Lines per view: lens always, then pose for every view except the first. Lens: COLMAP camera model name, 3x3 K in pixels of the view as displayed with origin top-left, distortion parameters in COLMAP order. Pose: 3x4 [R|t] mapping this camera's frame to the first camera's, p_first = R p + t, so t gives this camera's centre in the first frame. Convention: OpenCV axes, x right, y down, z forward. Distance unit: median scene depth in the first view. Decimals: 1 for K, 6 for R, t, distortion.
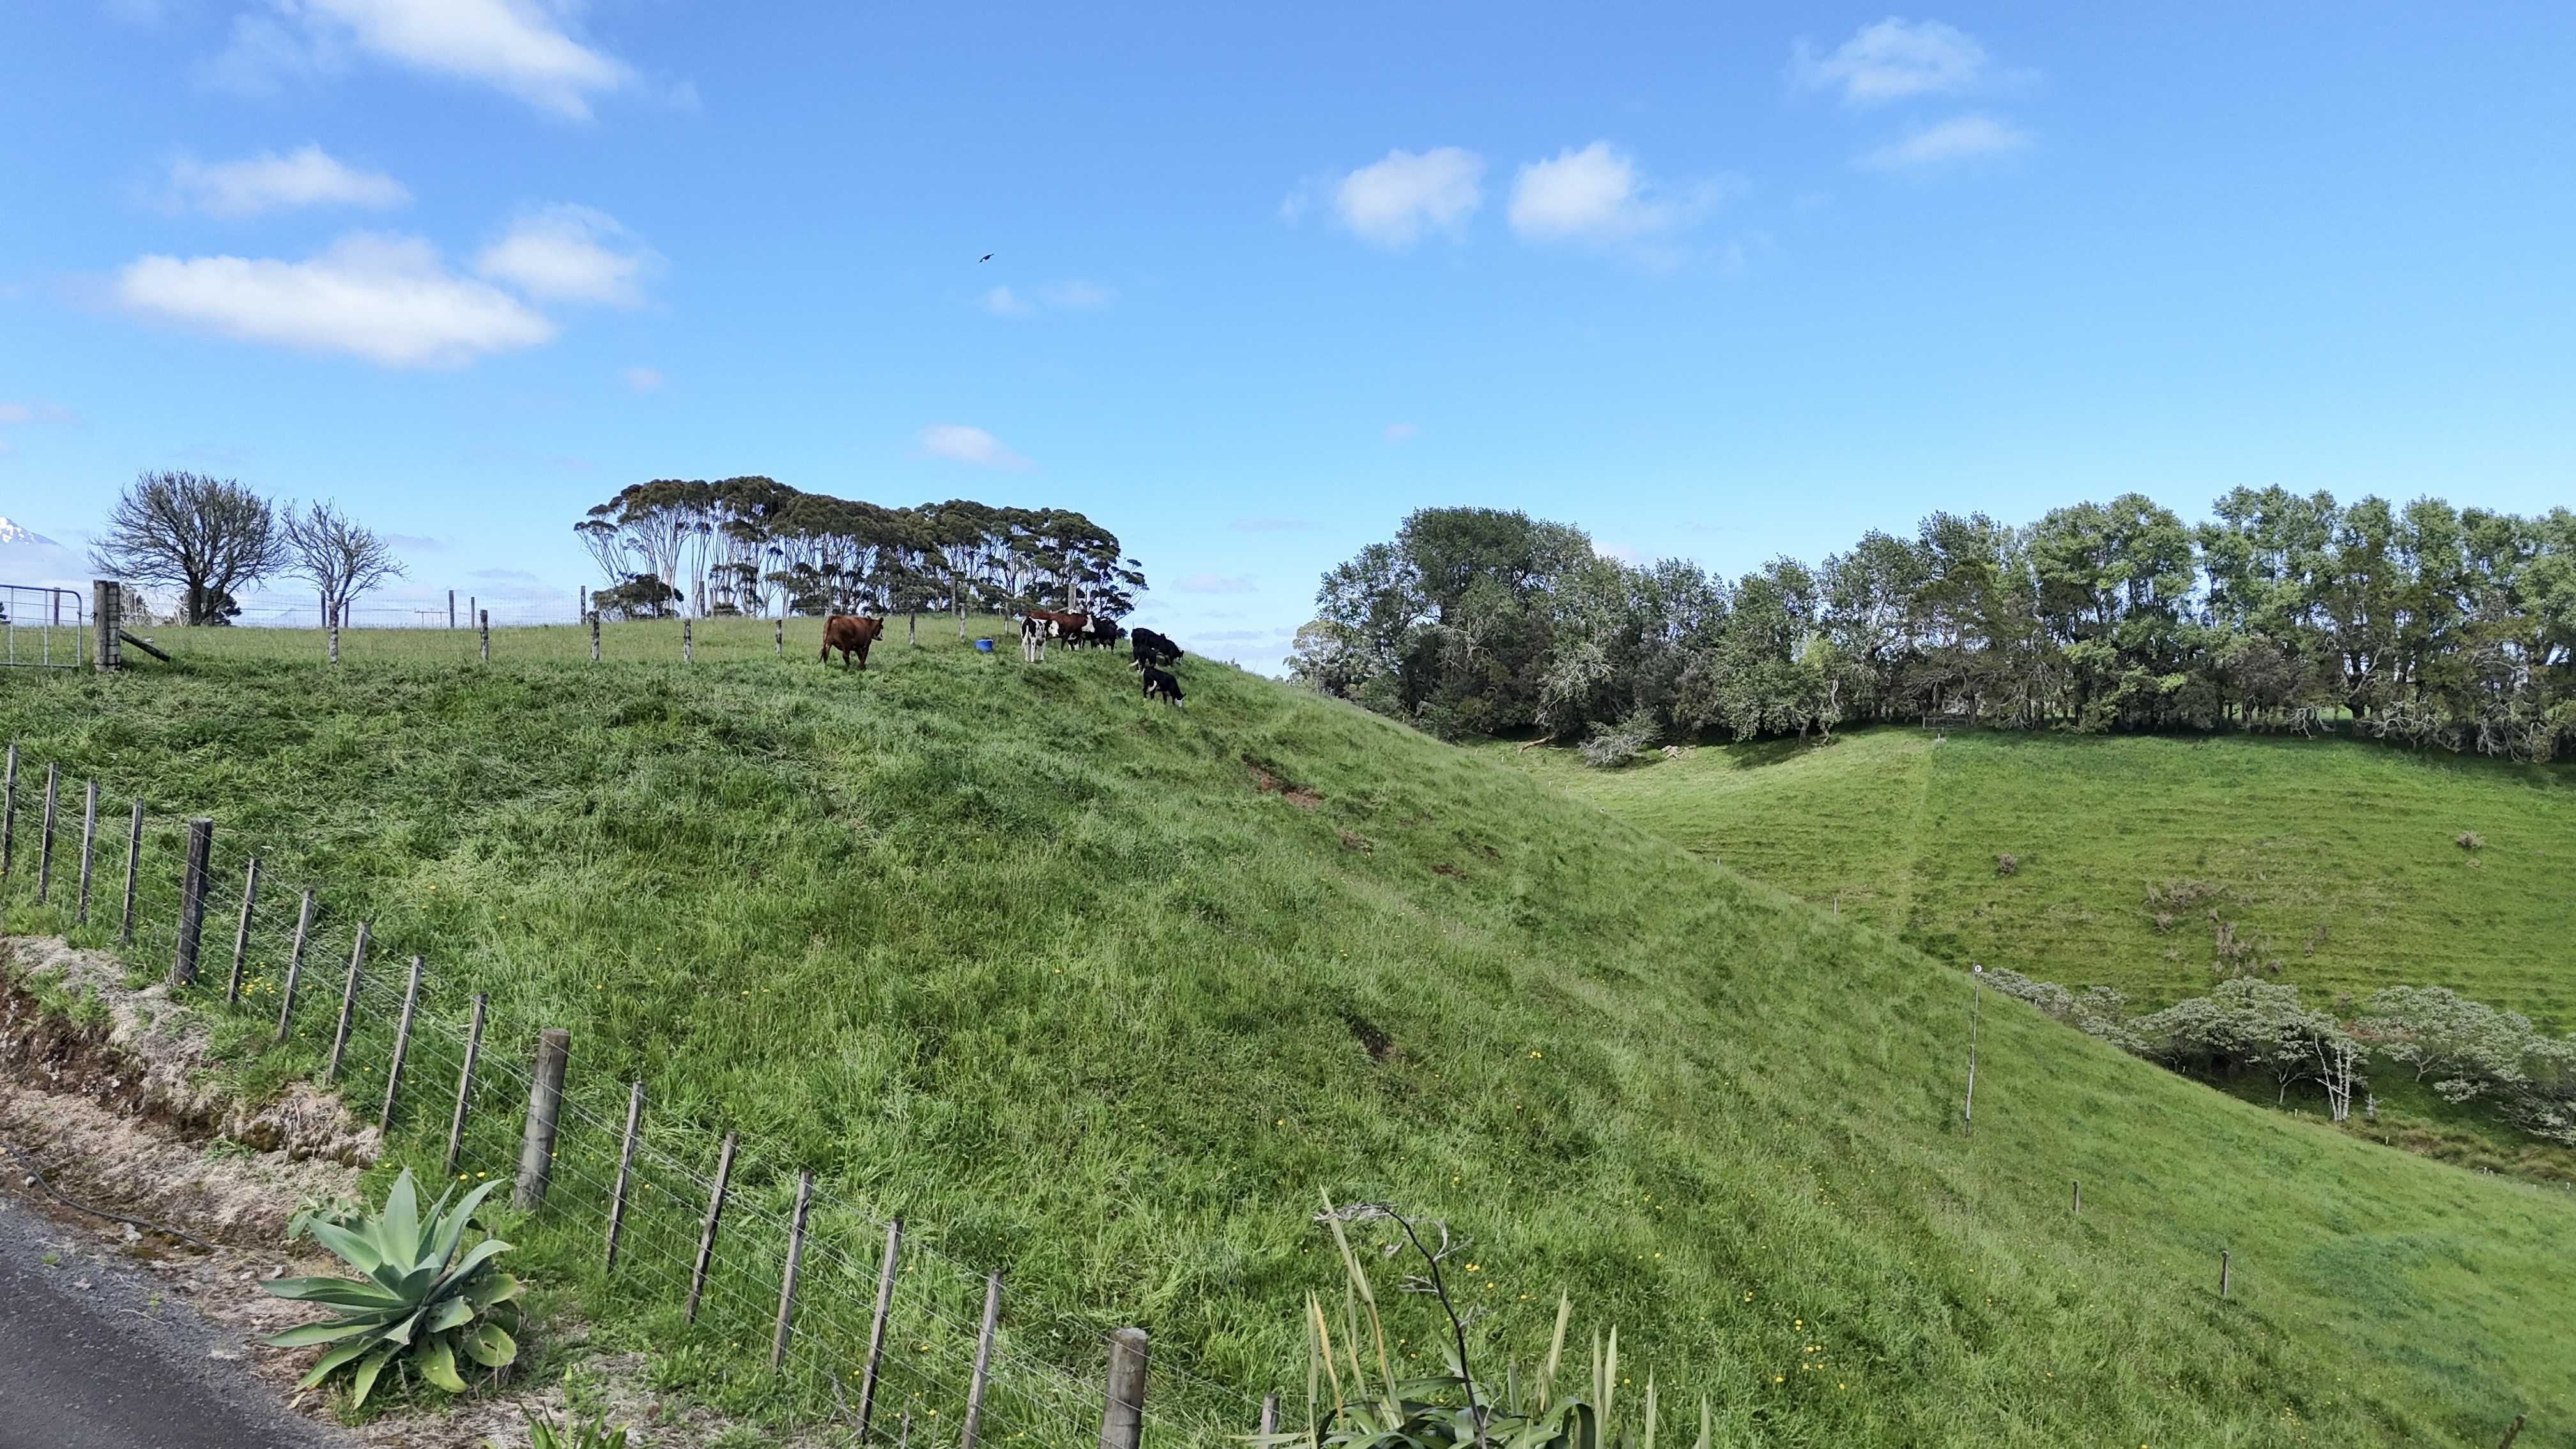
lens RADIAL K [[1872.7, 0, 1292.0], [0, 1872.7, 727.7], [0, 0, 1]] dist [0.094378, -0.095840]
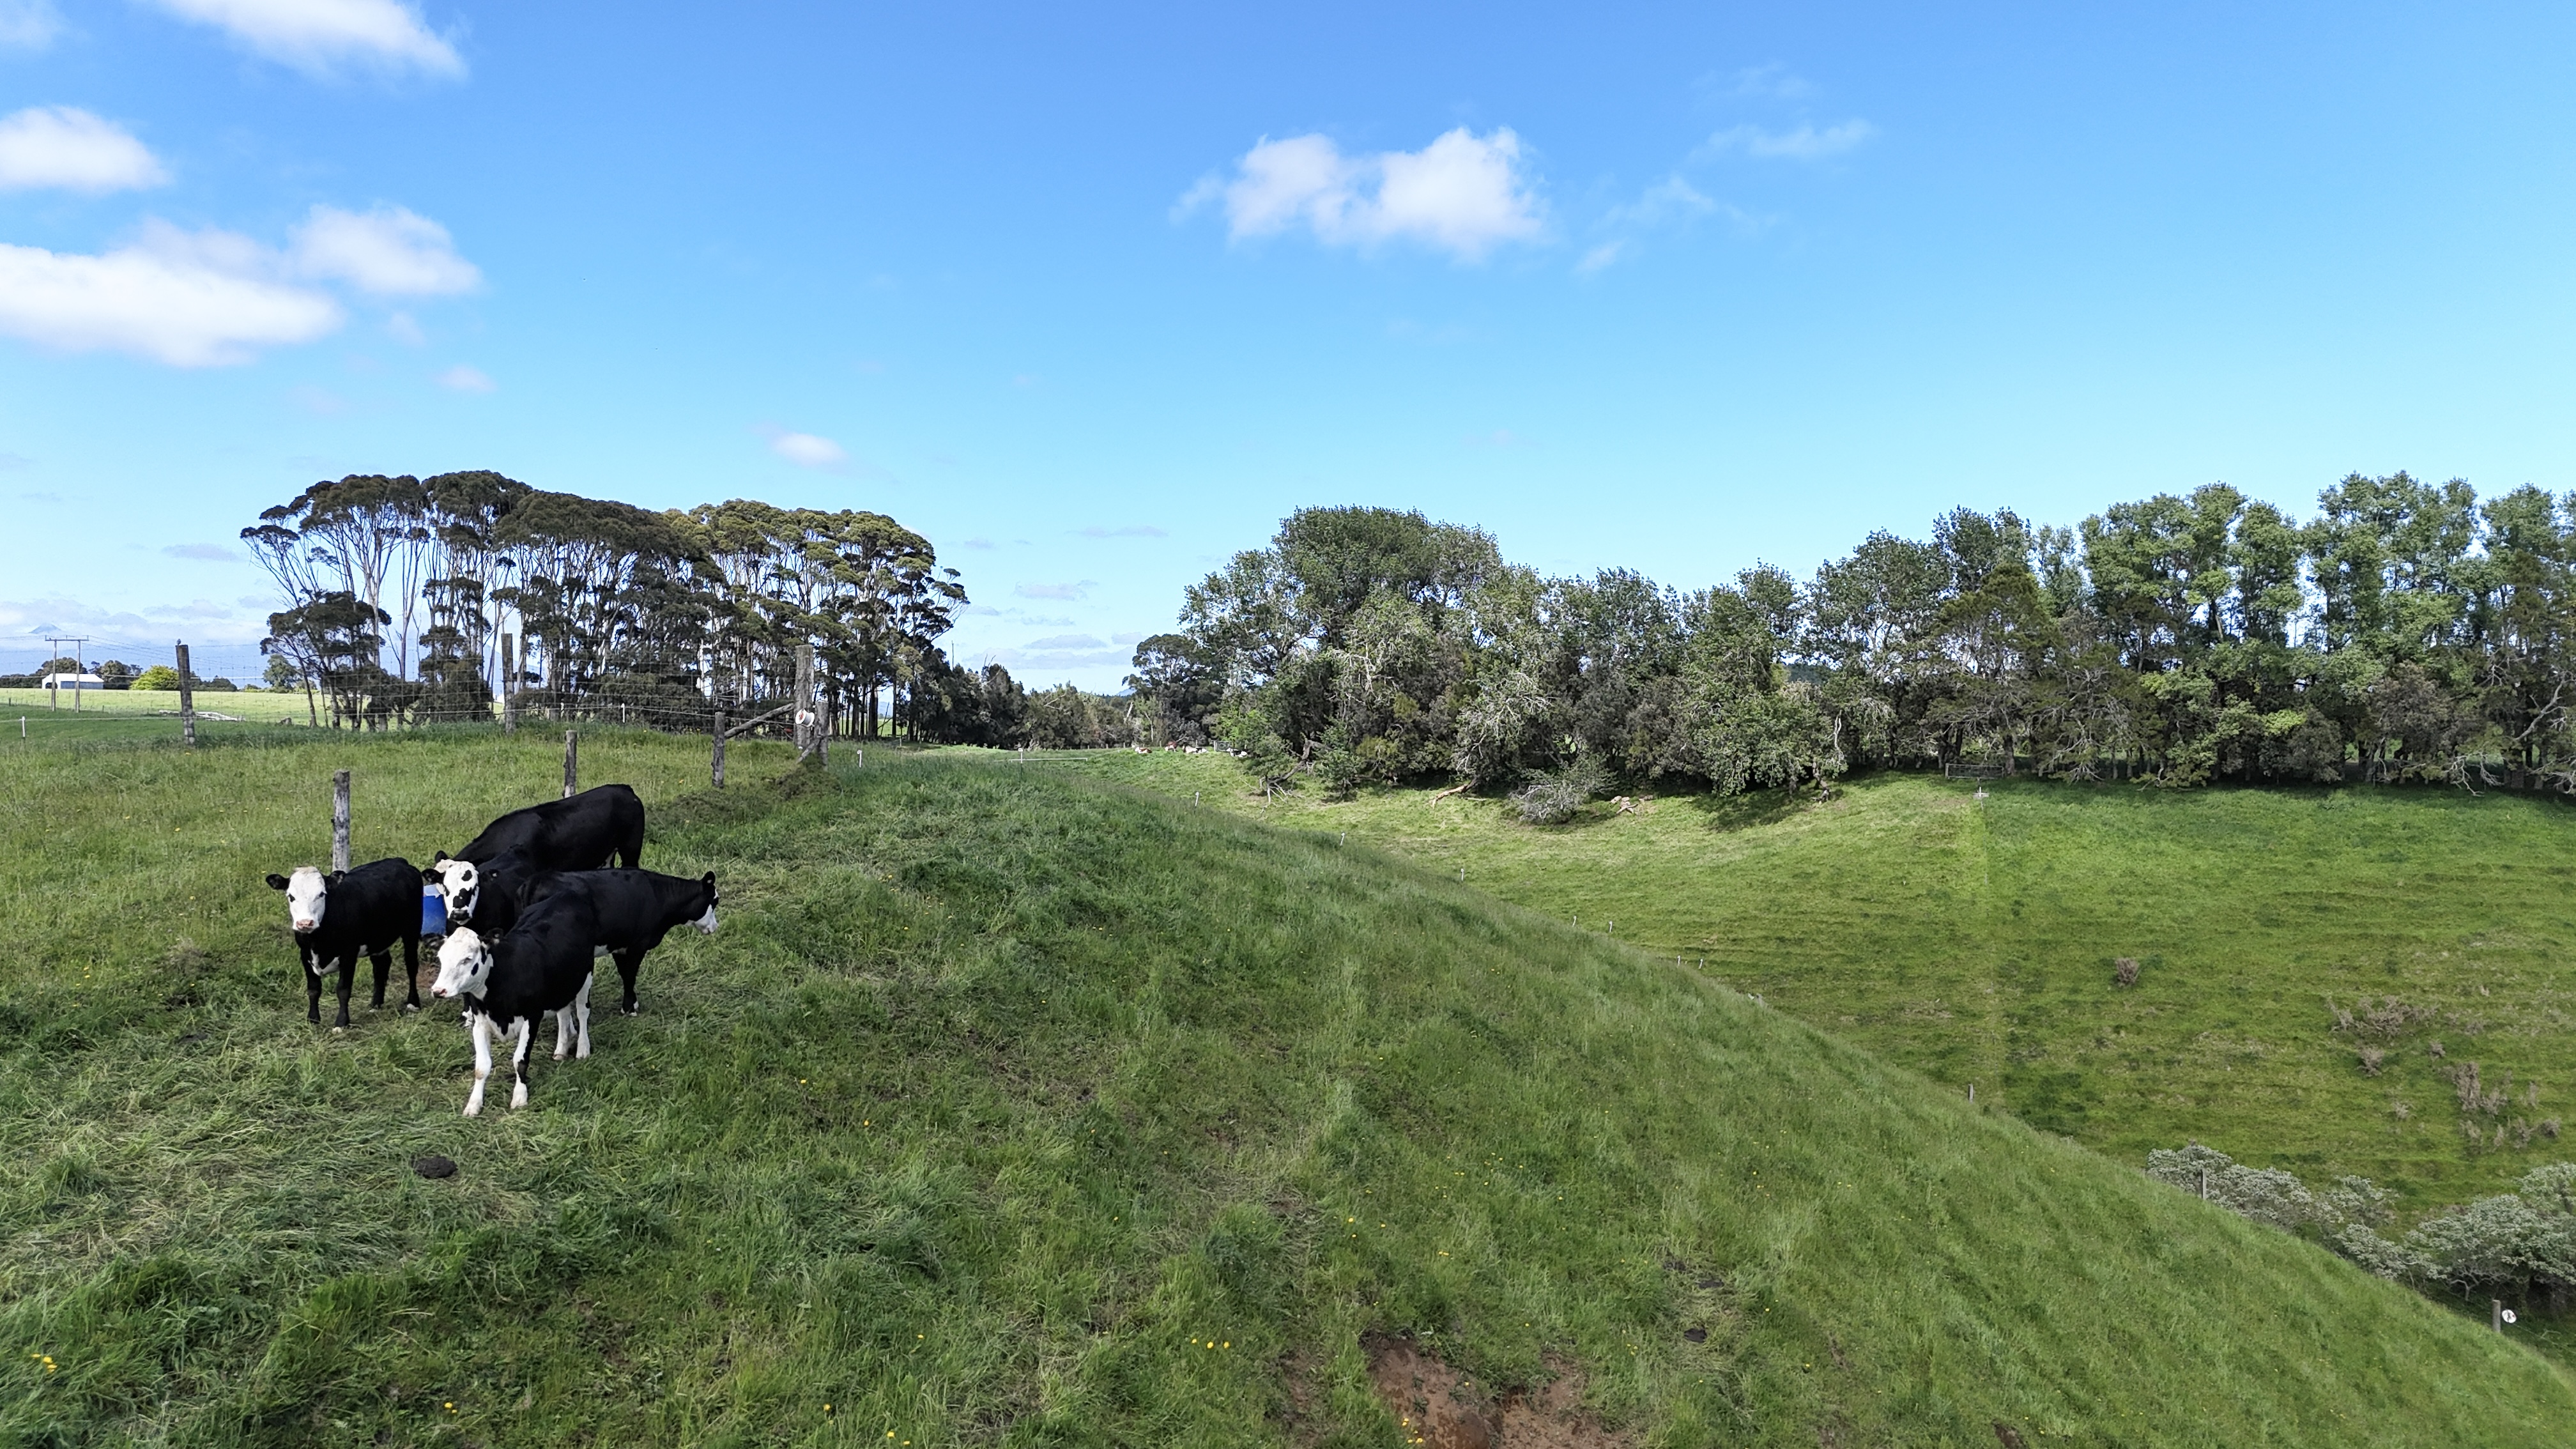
lens RADIAL K [[1872.7, 0, 1292.0], [0, 1872.7, 727.7], [0, 0, 1]] dist [0.094378, -0.095840]
pose [[0.995535, -0.013716, 0.093391, -0.020244], [0.014006, 0.999899, -0.002447, -0.024485], [-0.093348, 0.003744, 0.995627, 0.242880]]
